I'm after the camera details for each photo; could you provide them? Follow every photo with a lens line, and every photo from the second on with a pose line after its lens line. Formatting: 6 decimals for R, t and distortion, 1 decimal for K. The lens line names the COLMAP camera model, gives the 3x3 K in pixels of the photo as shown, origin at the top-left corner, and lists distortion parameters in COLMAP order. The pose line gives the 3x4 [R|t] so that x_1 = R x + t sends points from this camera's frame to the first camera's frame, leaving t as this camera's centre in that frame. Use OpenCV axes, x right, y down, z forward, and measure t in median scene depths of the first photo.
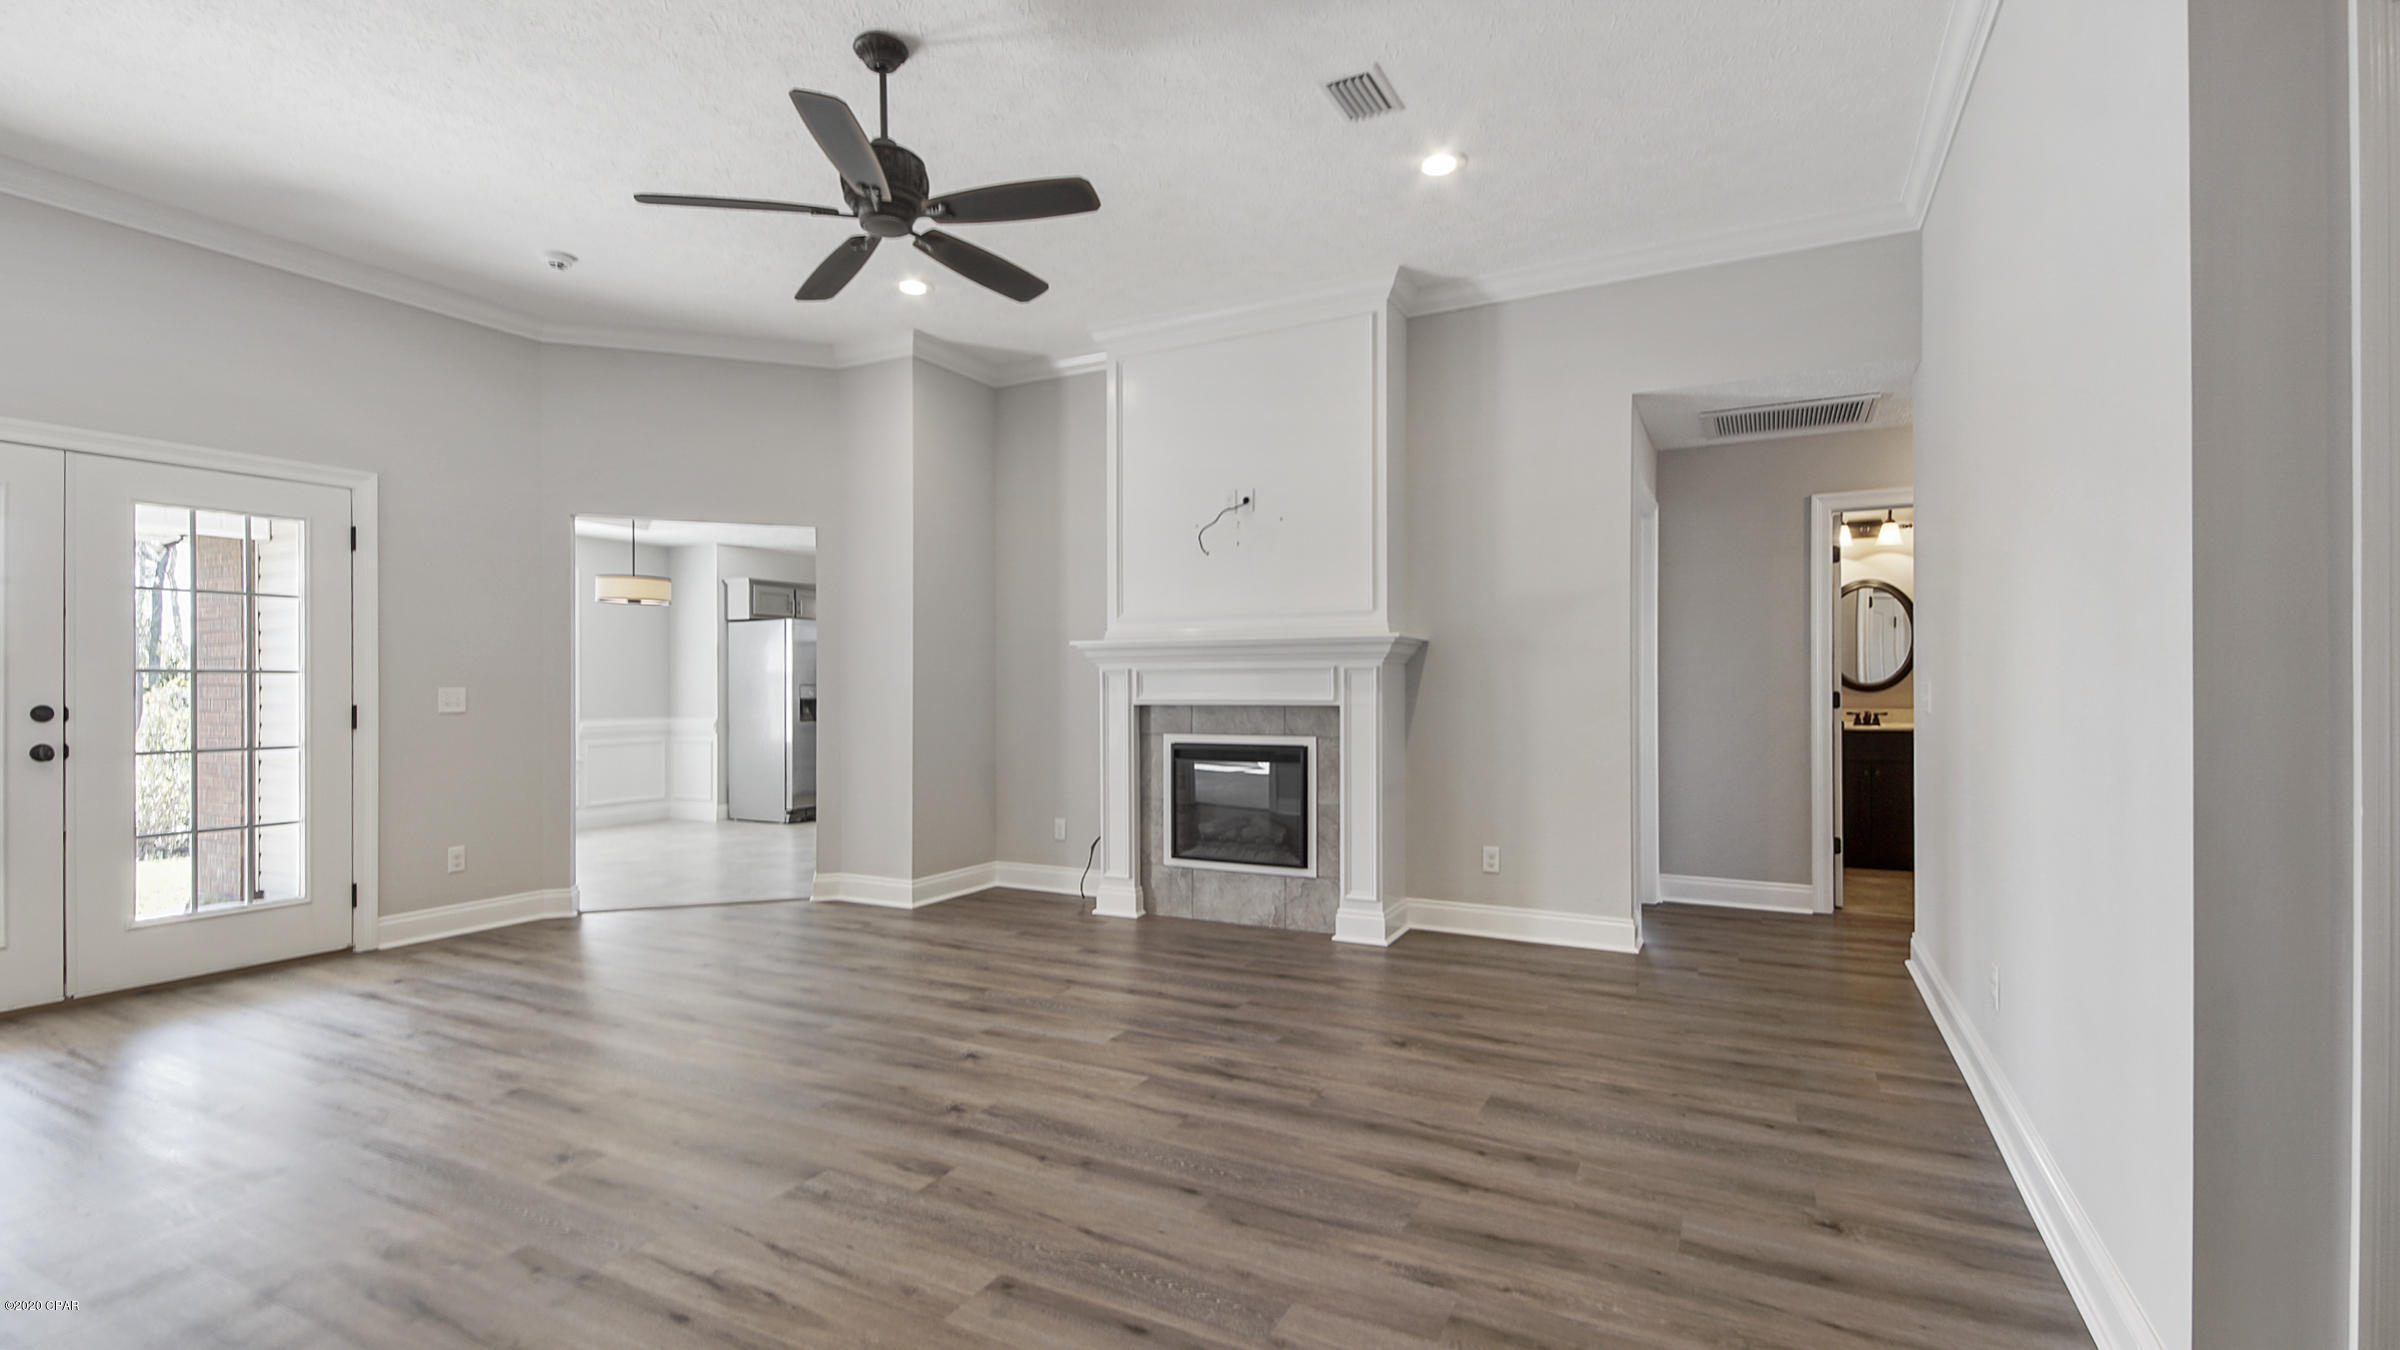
lens RADIAL K [[1073.9, 0, 1191.6], [0, 1073.9, 679.9], [0, 0, 1]] dist [0.026604, -0.012563]
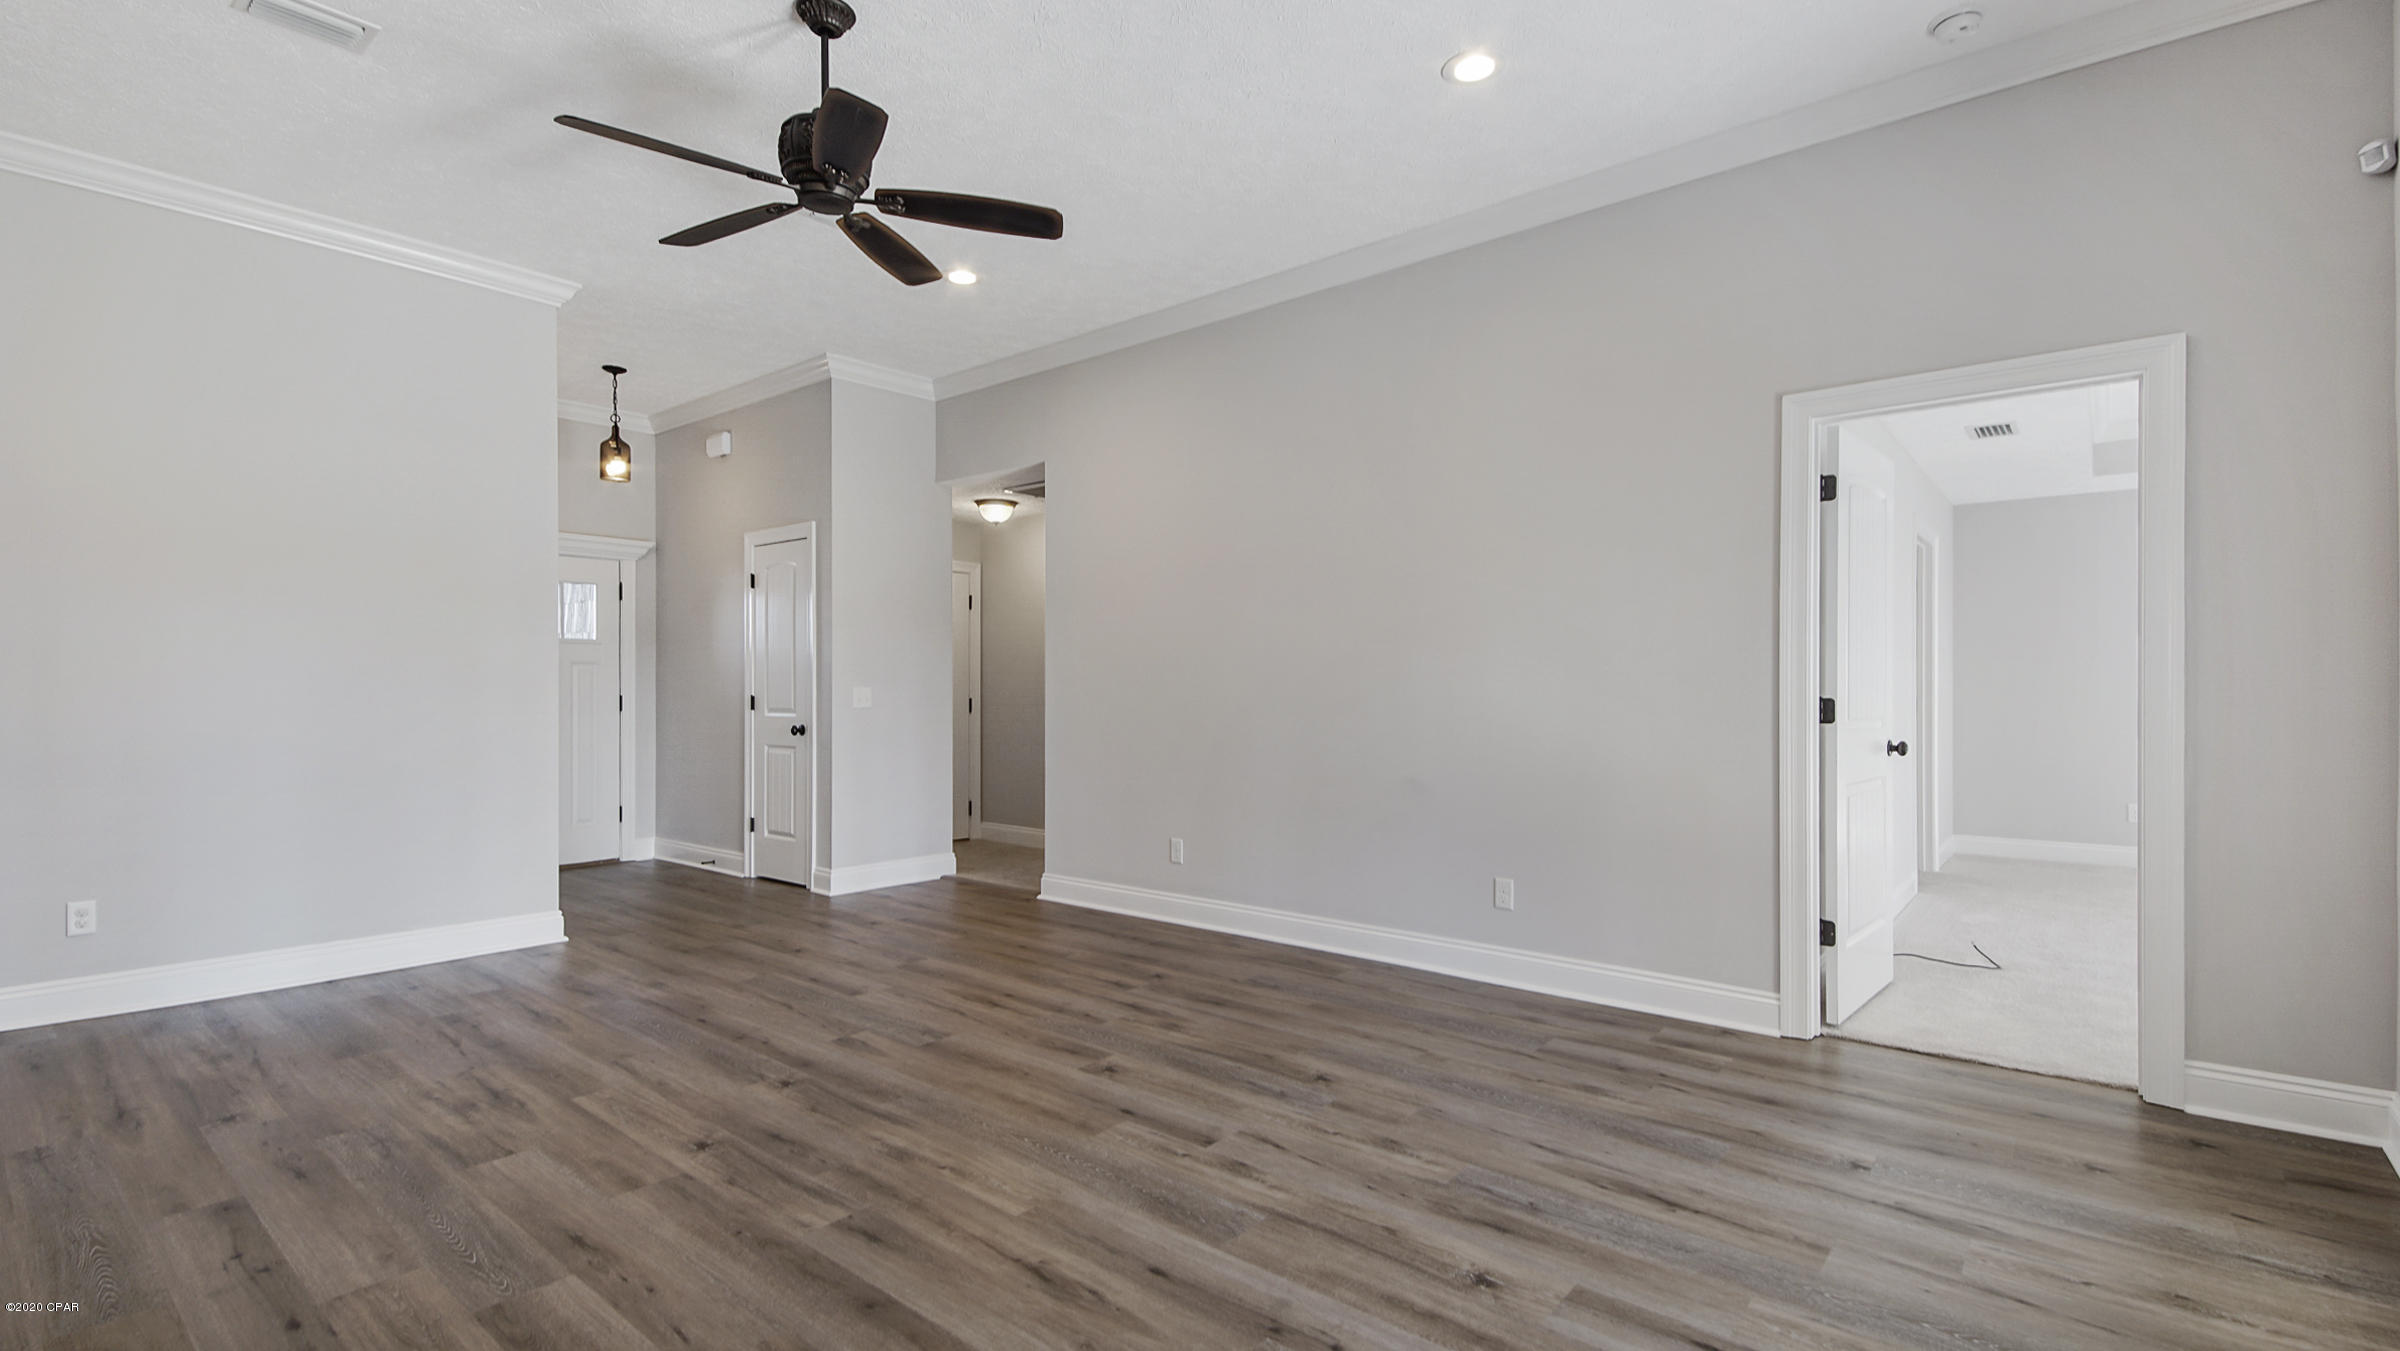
lens RADIAL K [[1073.9, 0, 1190.8], [0, 1073.9, 700.4], [0, 0, 1]] dist [0.026604, -0.012563]
pose [[-0.975787, 0.002859, 0.218705, -0.492350], [0.003542, 0.999990, 0.002734, 0.010216], [-0.218695, 0.003443, -0.975787, 1.140303]]
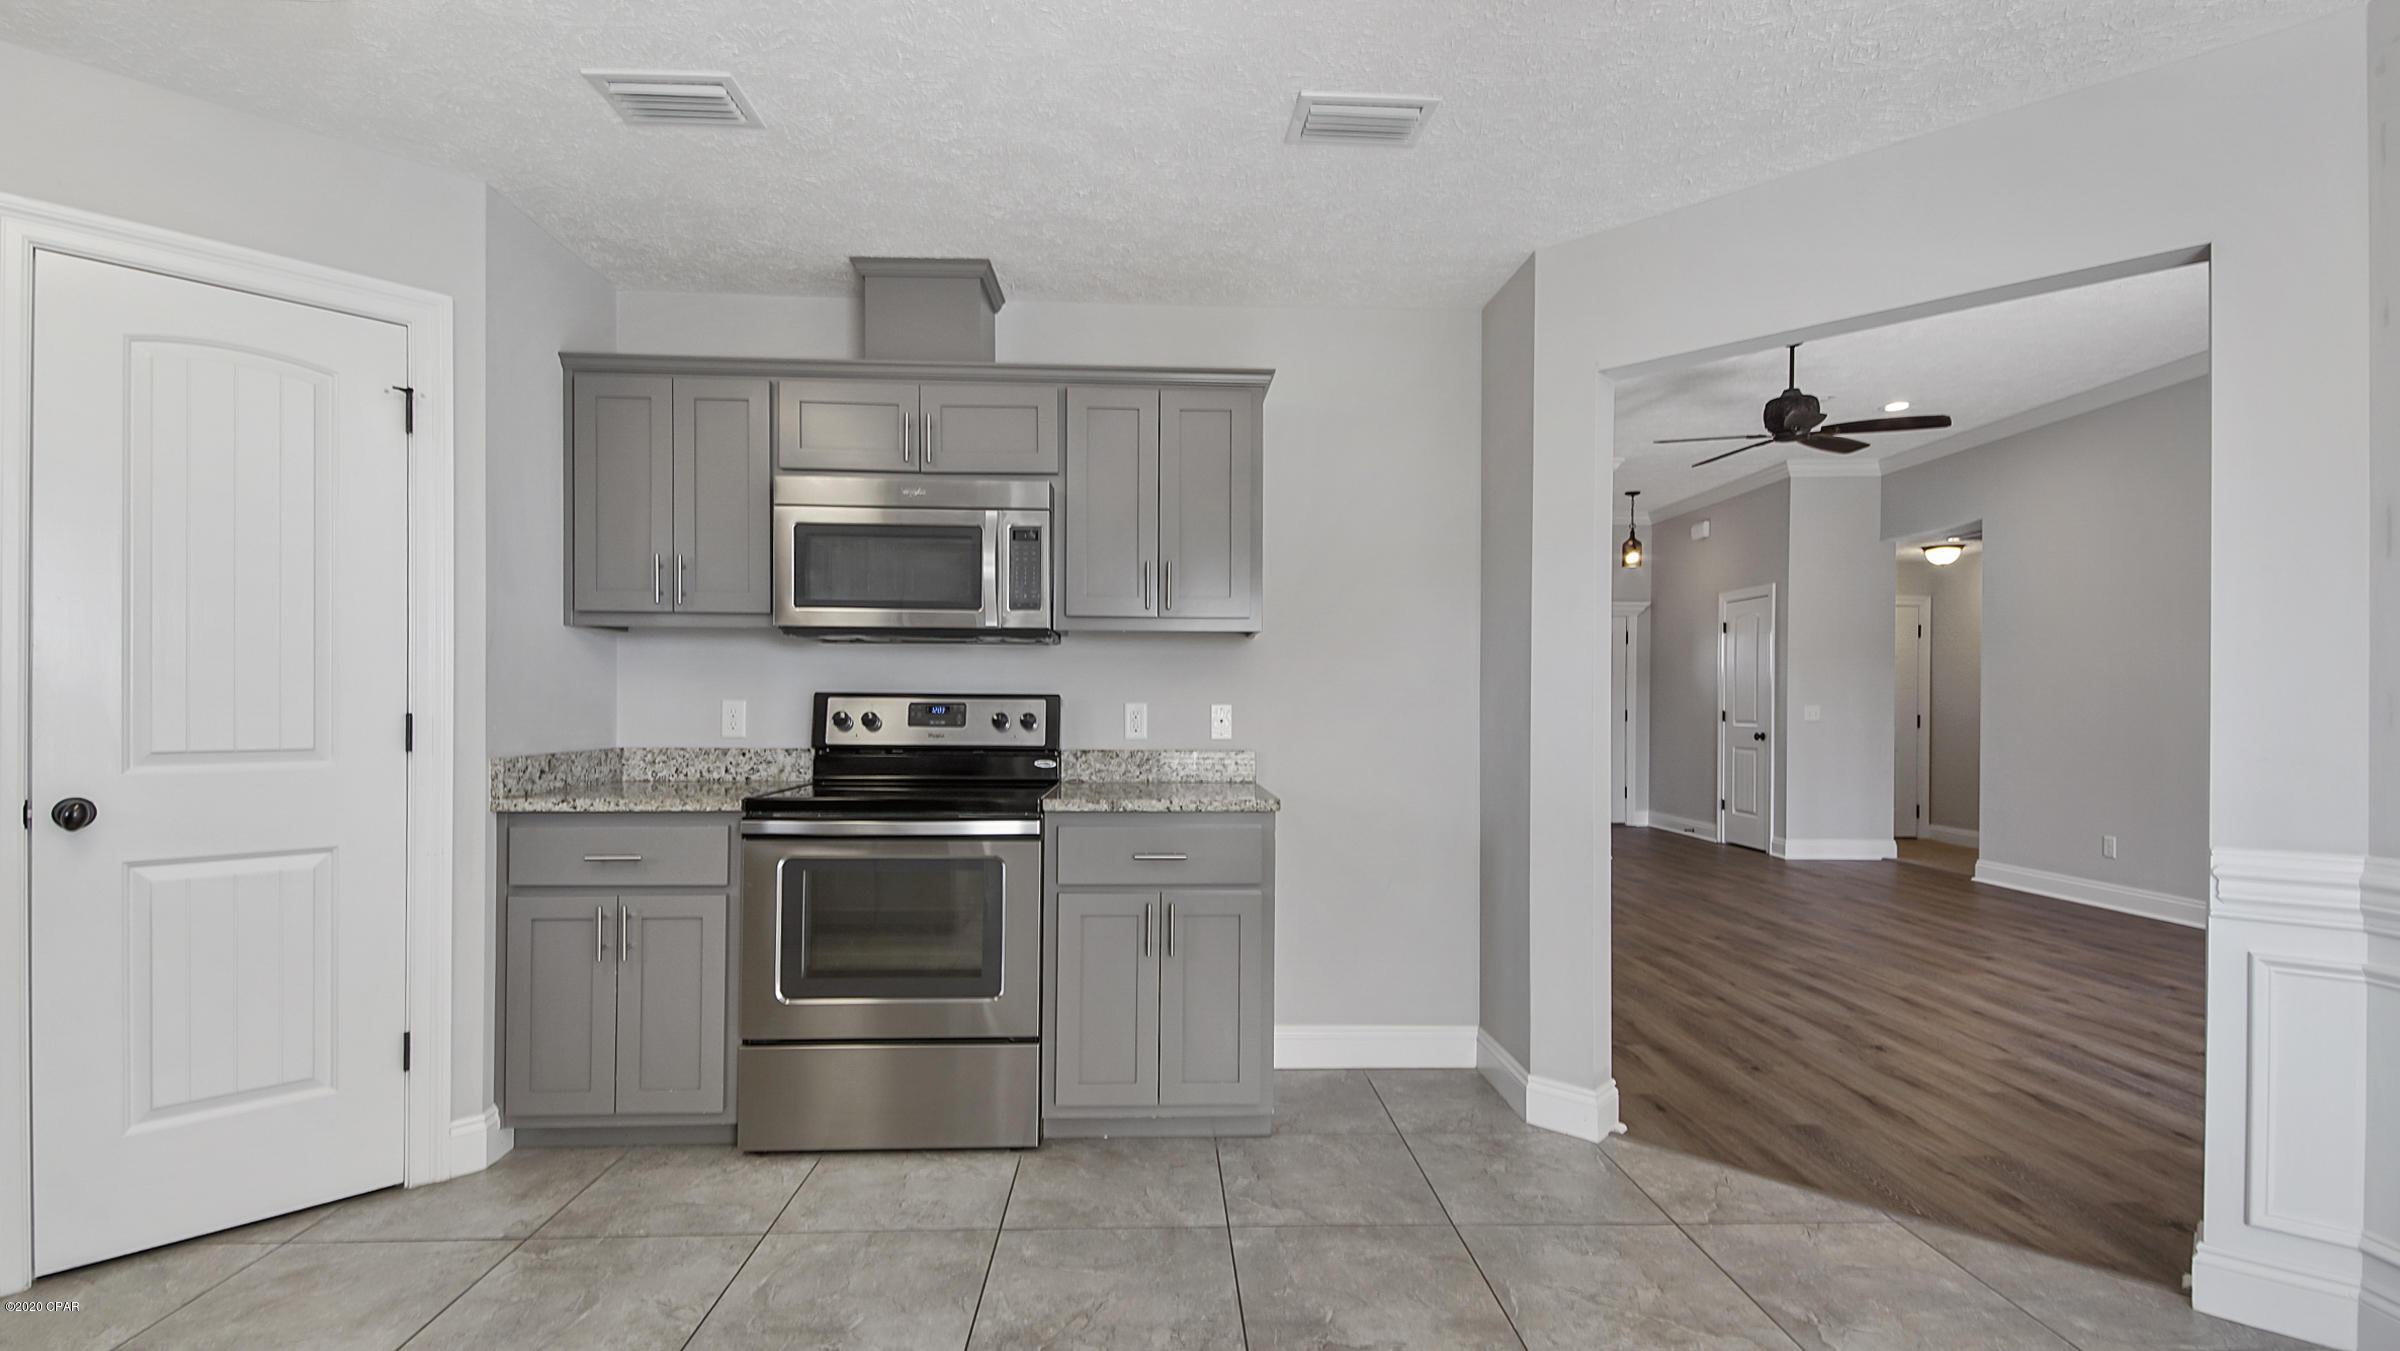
lens RADIAL K [[1073.9, 0, 1189.9], [0, 1073.9, 708.2], [0, 0, 1]] dist [0.026604, -0.012563]
pose [[-0.503400, -0.000126, 0.864054, -0.791659], [-0.007401, 0.999964, -0.004166, 0.015832], [-0.864022, -0.008492, -0.503382, 1.650213]]
